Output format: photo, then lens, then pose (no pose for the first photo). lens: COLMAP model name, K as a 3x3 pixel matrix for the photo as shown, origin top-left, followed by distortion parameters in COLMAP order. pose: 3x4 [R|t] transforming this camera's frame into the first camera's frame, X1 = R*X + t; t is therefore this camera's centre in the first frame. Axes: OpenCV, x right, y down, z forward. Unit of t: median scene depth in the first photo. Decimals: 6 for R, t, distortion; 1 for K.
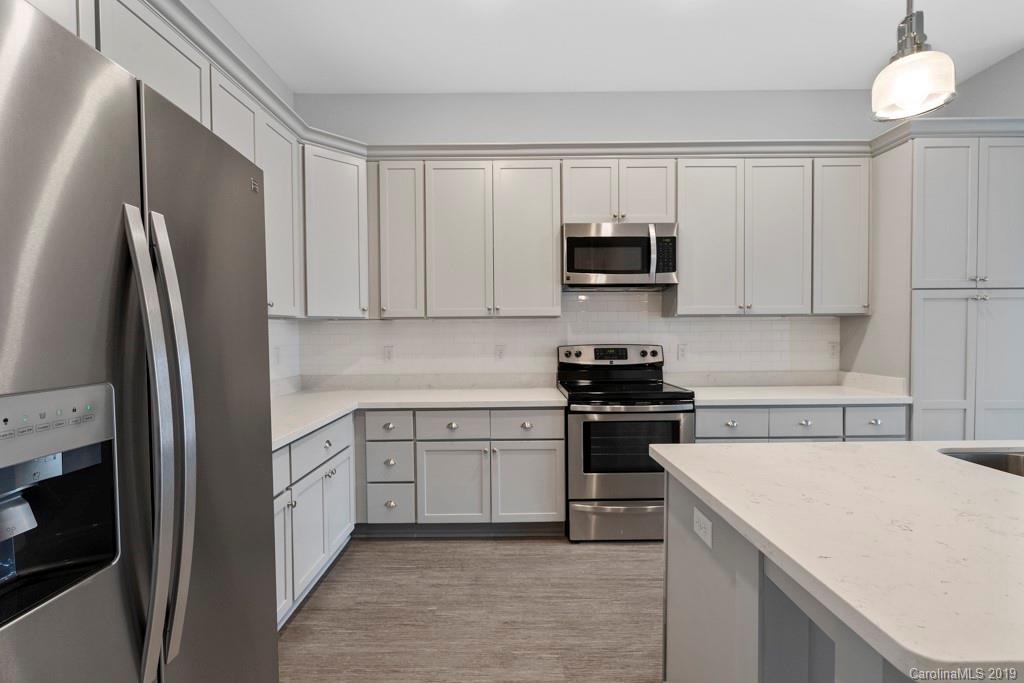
lens RADIAL K [[465.2, 0, 509.1], [0, 465.2, 341.4], [0, 0, 1]] dist [-0.008425, 0.002394]
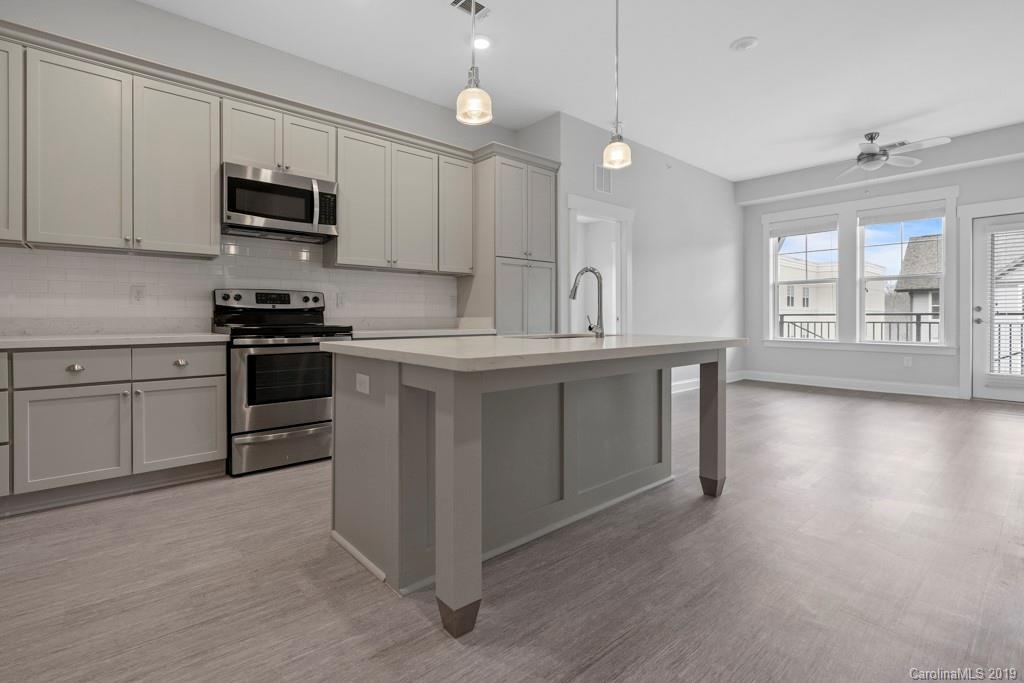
lens RADIAL K [[465.2, 0, 508.2], [0, 465.2, 316.0], [0, 0, 1]] dist [-0.008425, 0.002394]
pose [[0.756511, 0.004764, 0.653964, -0.070311], [0.007185, 0.999853, -0.015597, 0.096882], [-0.653942, 0.016498, 0.756365, -0.145104]]
